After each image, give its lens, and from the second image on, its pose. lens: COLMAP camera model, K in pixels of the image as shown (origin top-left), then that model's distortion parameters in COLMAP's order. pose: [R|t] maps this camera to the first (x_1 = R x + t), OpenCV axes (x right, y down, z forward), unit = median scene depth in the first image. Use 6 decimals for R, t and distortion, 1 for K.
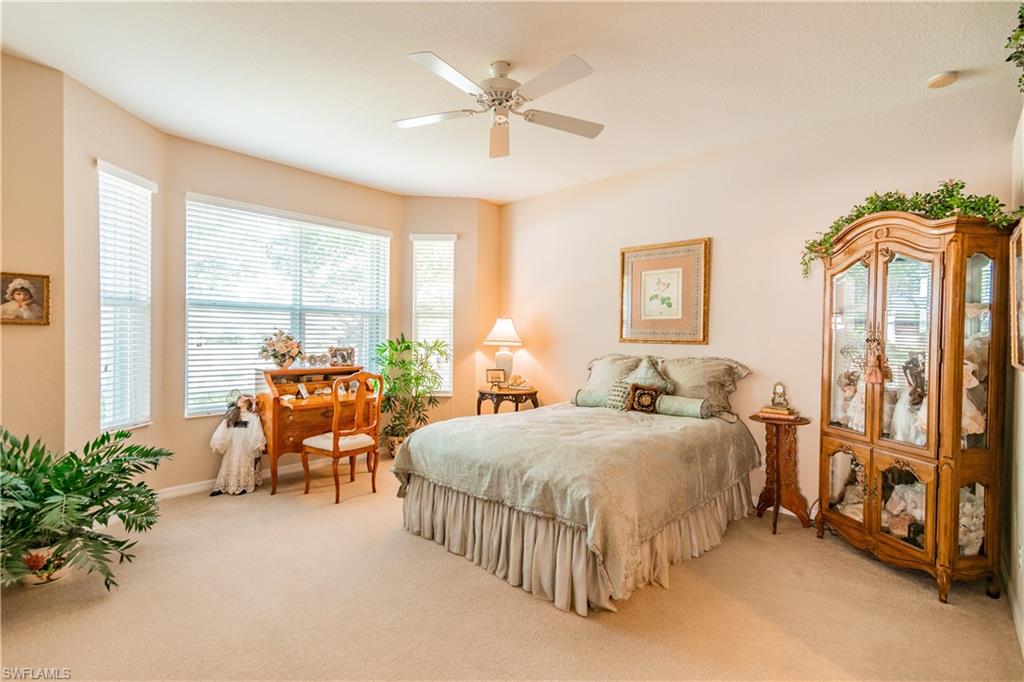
lens RADIAL K [[497.7, 0, 512.4], [0, 497.7, 339.0], [0, 0, 1]] dist [0.015102, 0.000891]
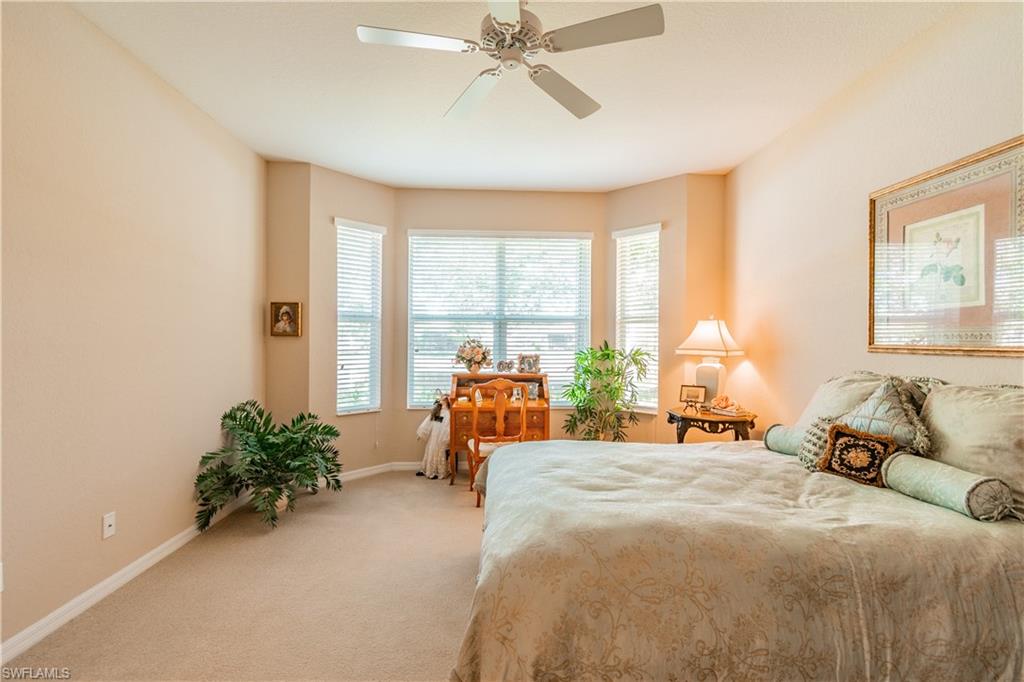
lens RADIAL K [[464.8, 0, 512.1], [0, 464.8, 338.9], [0, 0, 1]] dist [0.003173, -0.001278]
pose [[0.702952, -0.010579, -0.711159, 0.338787], [-0.002773, 0.999841, -0.017613, 0.001738], [0.711232, 0.014353, 0.702811, 0.339910]]
